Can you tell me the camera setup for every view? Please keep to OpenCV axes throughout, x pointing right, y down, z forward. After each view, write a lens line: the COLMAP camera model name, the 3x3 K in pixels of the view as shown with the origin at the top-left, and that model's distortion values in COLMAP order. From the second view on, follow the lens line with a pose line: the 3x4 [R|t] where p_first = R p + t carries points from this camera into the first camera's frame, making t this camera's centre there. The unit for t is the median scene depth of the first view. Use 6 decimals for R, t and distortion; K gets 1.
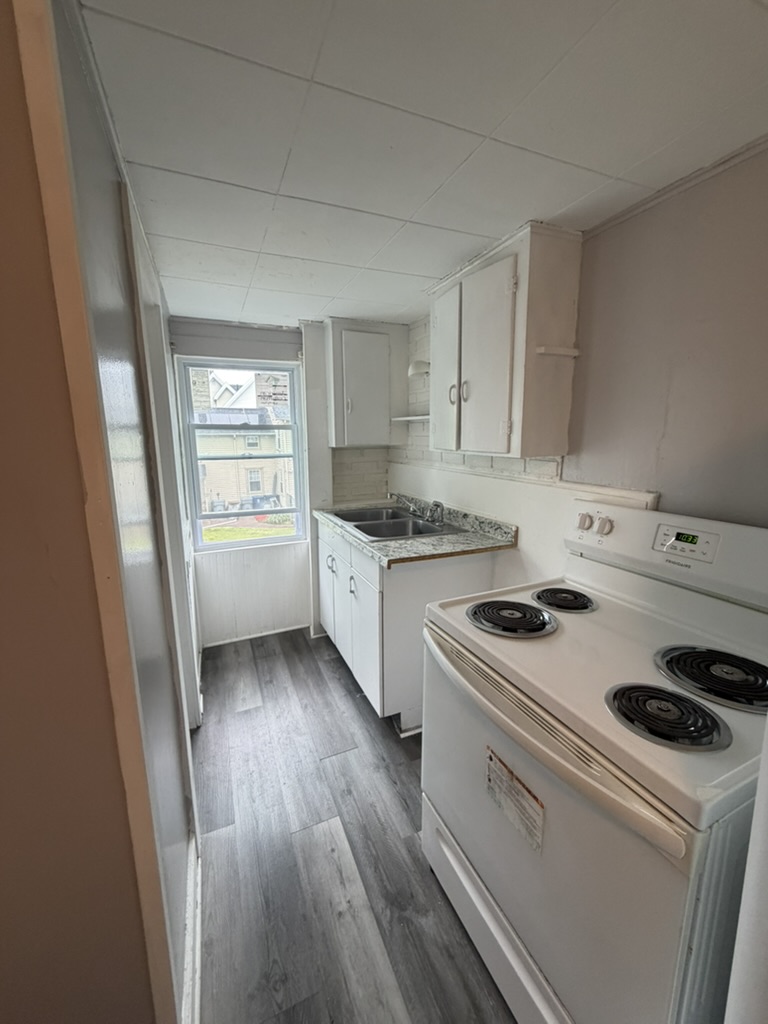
lens RADIAL K [[407.7, 0, 384.0], [0, 407.7, 512.0], [0, 0, 1]] dist [-0.000083, 0.000099]
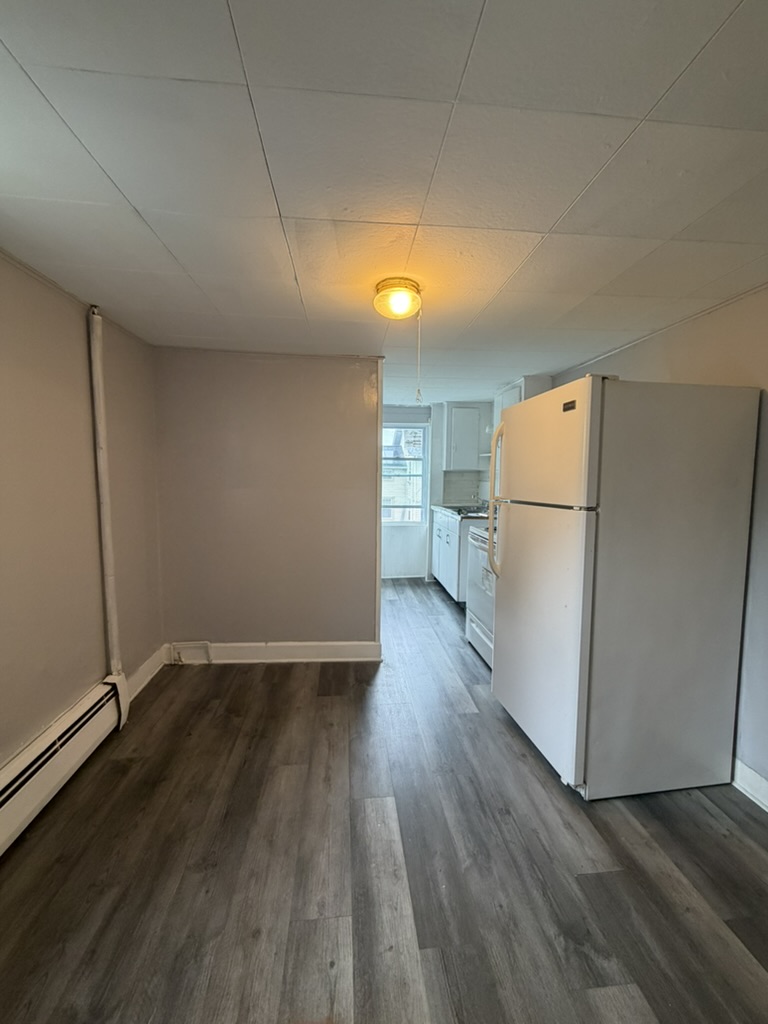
lens RADIAL K [[407.7, 0, 384.0], [0, 407.7, 512.0], [0, 0, 1]] dist [-0.000083, 0.000099]
pose [[0.952360, 0.046451, -0.301419, 0.165527], [-0.070660, 0.995048, -0.069911, 0.161492], [0.296679, 0.087879, 0.950925, -0.741110]]
